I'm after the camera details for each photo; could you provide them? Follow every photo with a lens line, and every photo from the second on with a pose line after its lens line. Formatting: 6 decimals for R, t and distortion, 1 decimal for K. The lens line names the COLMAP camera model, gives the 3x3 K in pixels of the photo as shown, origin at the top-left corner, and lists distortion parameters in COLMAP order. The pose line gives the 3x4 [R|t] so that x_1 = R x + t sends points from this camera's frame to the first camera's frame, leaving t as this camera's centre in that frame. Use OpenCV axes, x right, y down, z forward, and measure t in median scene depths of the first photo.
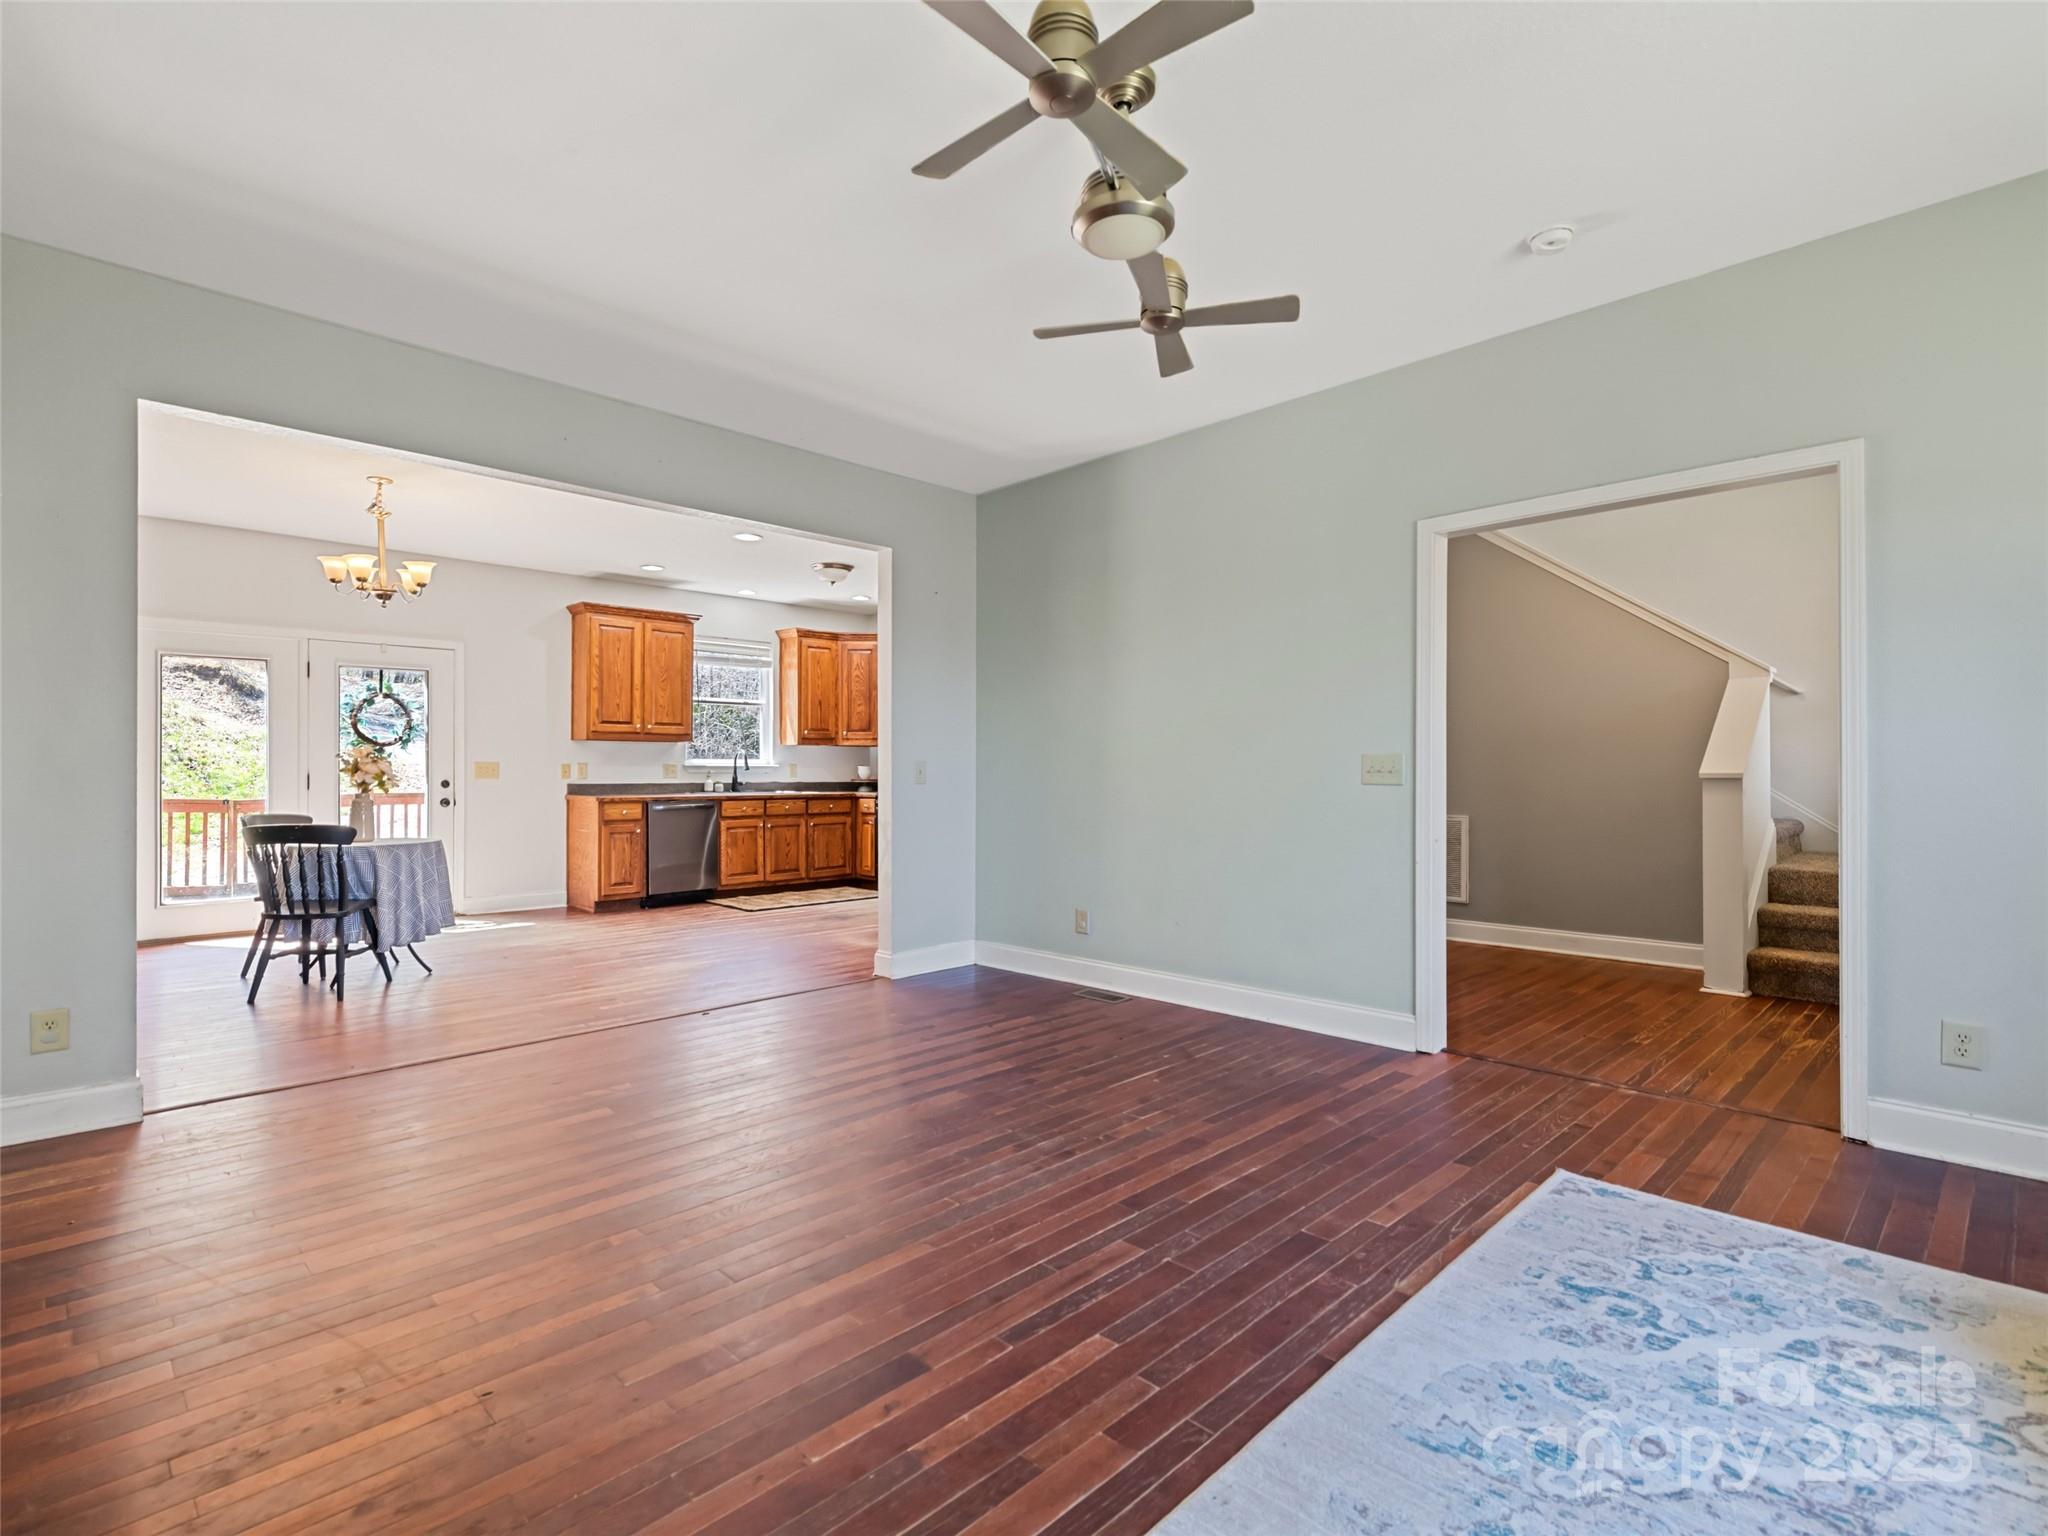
lens RADIAL K [[997.4, 0, 1027.7], [0, 997.4, 764.7], [0, 0, 1]] dist [0.006305, -0.003691]
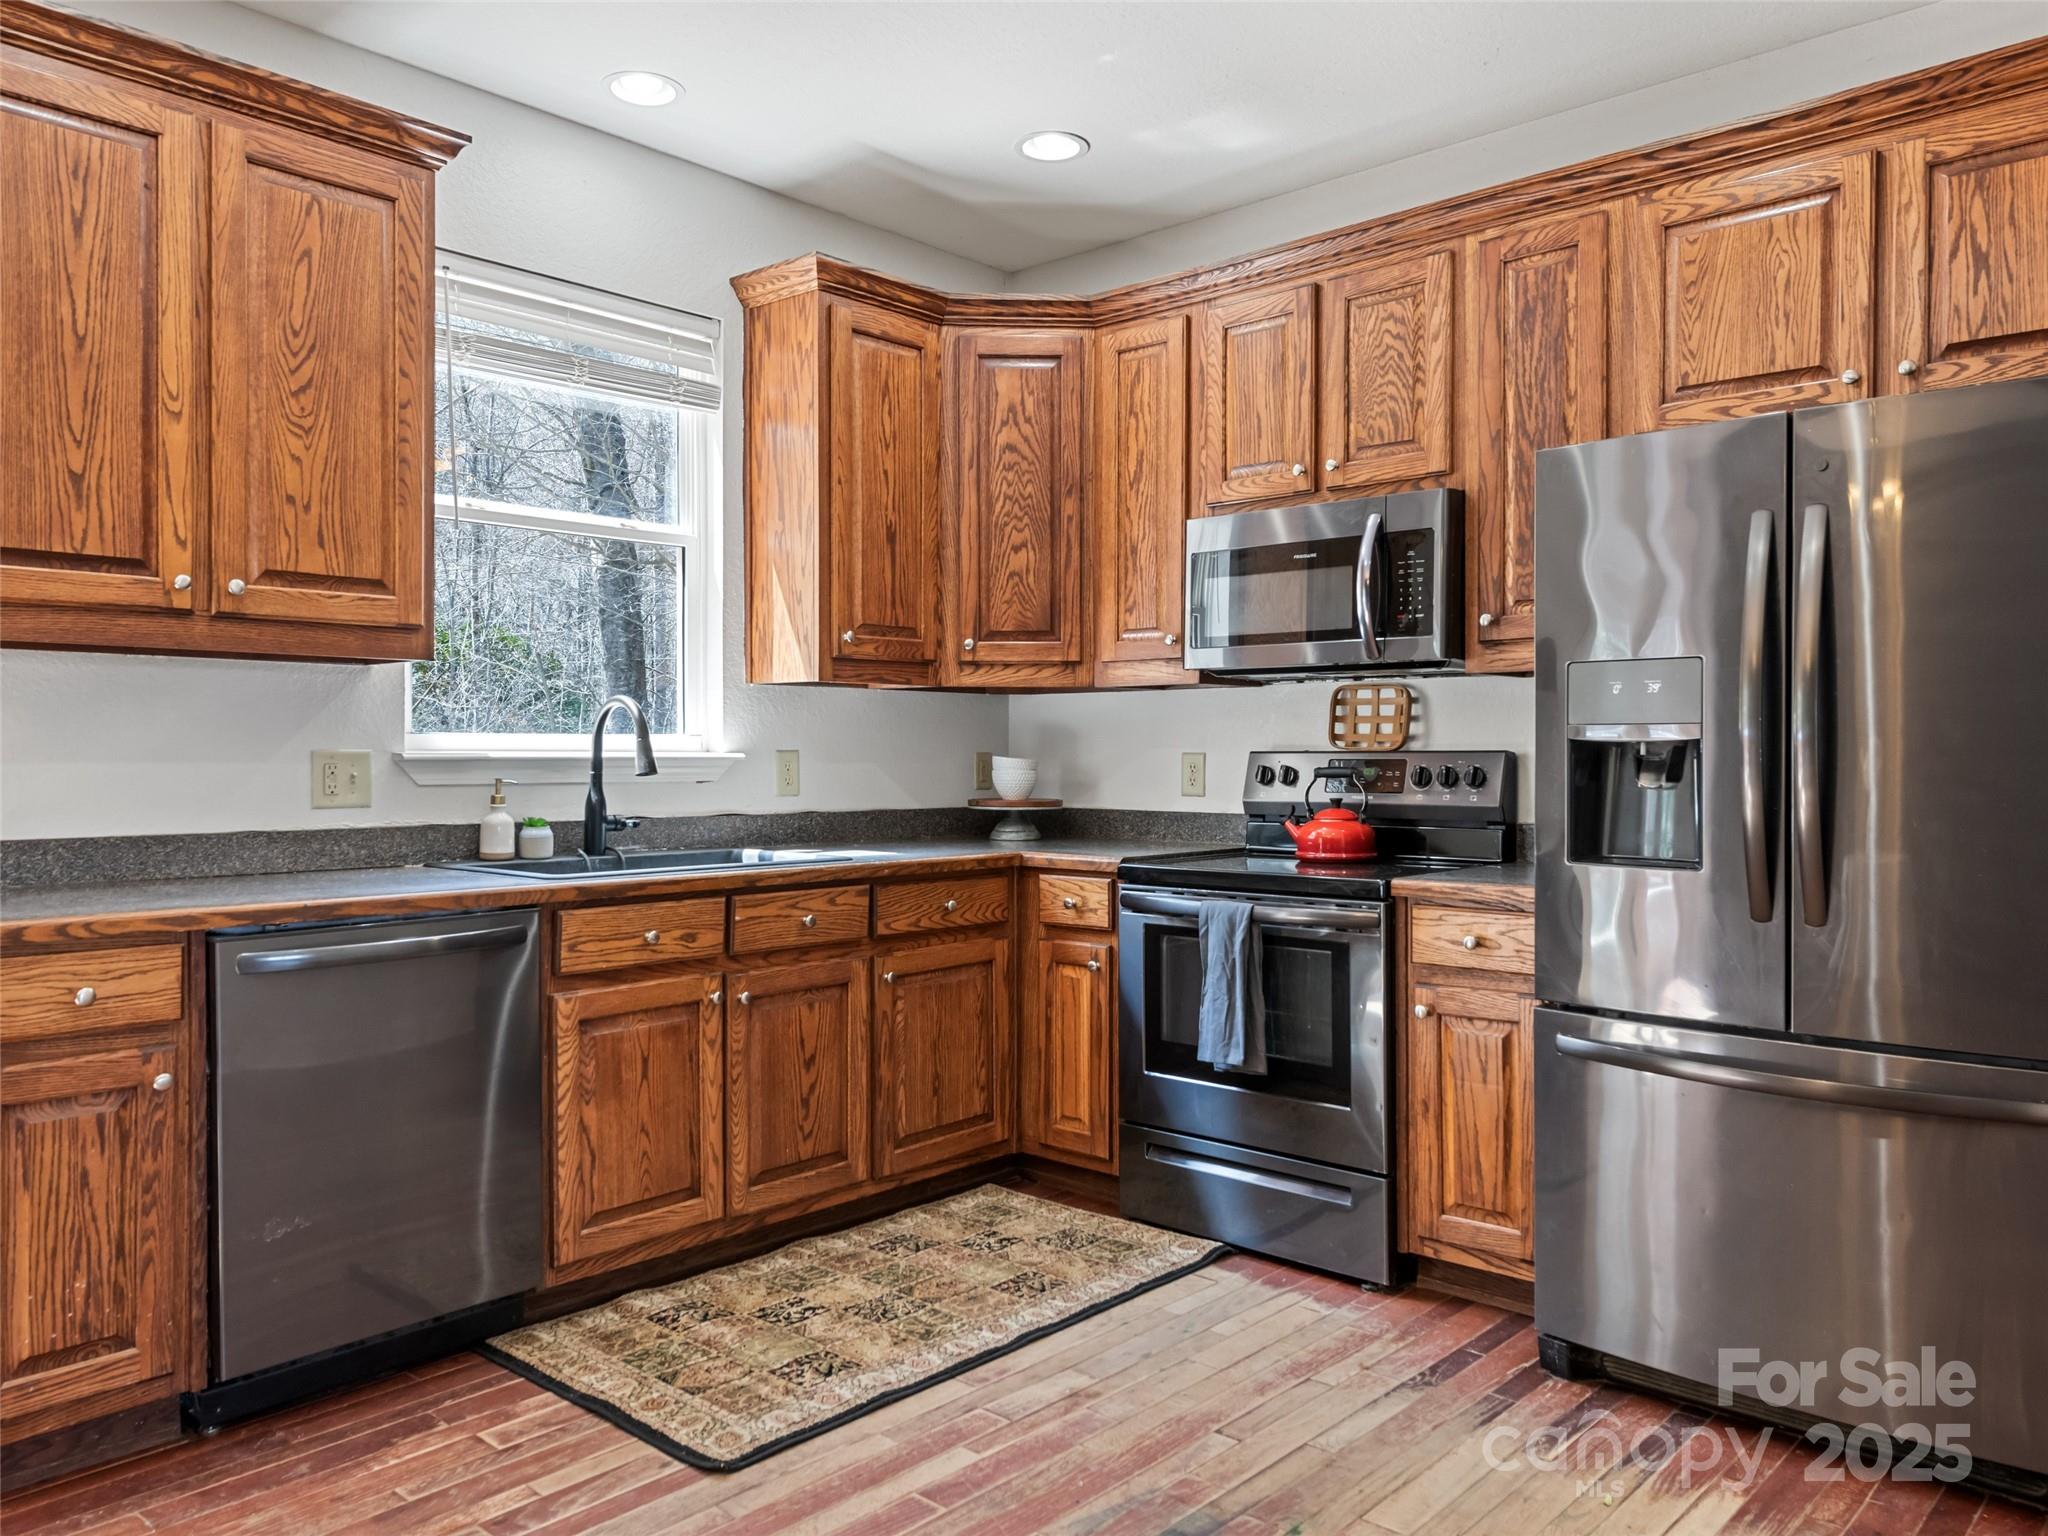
lens RADIAL K [[1501.9, 0, 1021.8], [0, 1501.9, 759.8], [0, 0, 1]] dist [0.023019, -0.016077]
pose [[0.998978, -0.000009, 0.045207, -0.239626], [-0.000419, 0.999955, 0.009467, -0.002767], [-0.045205, -0.009477, 0.998933, 0.718254]]
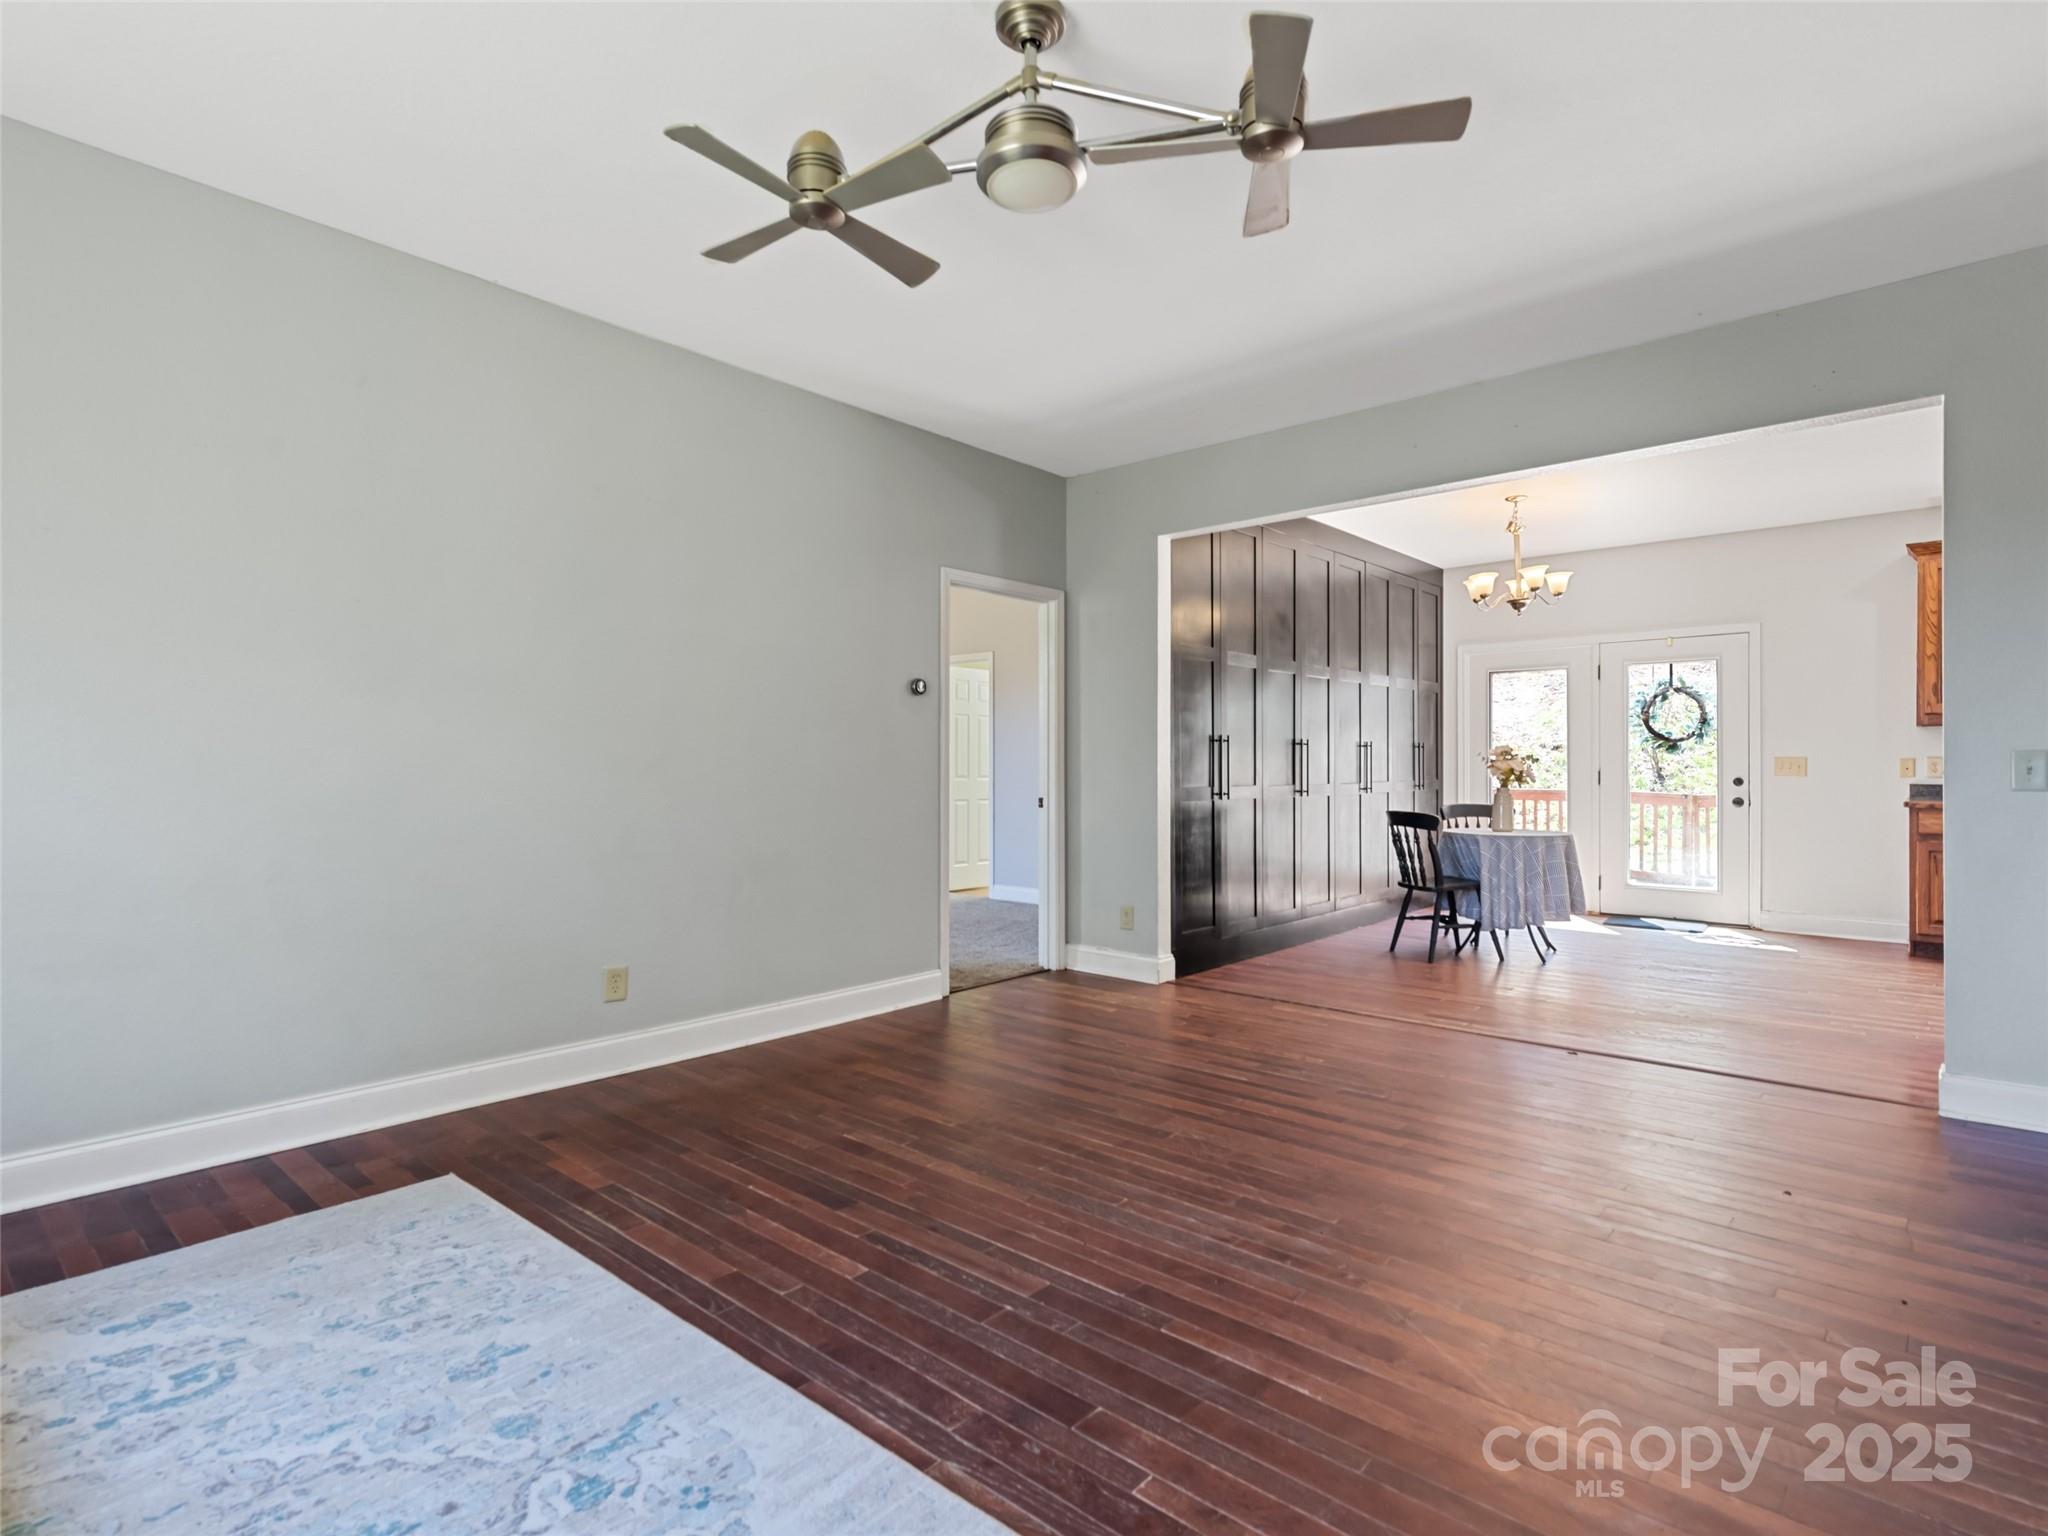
lens RADIAL K [[1041.5, 0, 1017.4], [0, 1041.5, 767.2], [0, 0, 1]] dist [0.008621, 0.000733]
pose [[0.057557, 0.001809, -0.998341, 0.329873], [0.005688, 0.999982, 0.002140, 0.000411], [0.998326, -0.005802, 0.057545, 0.289986]]
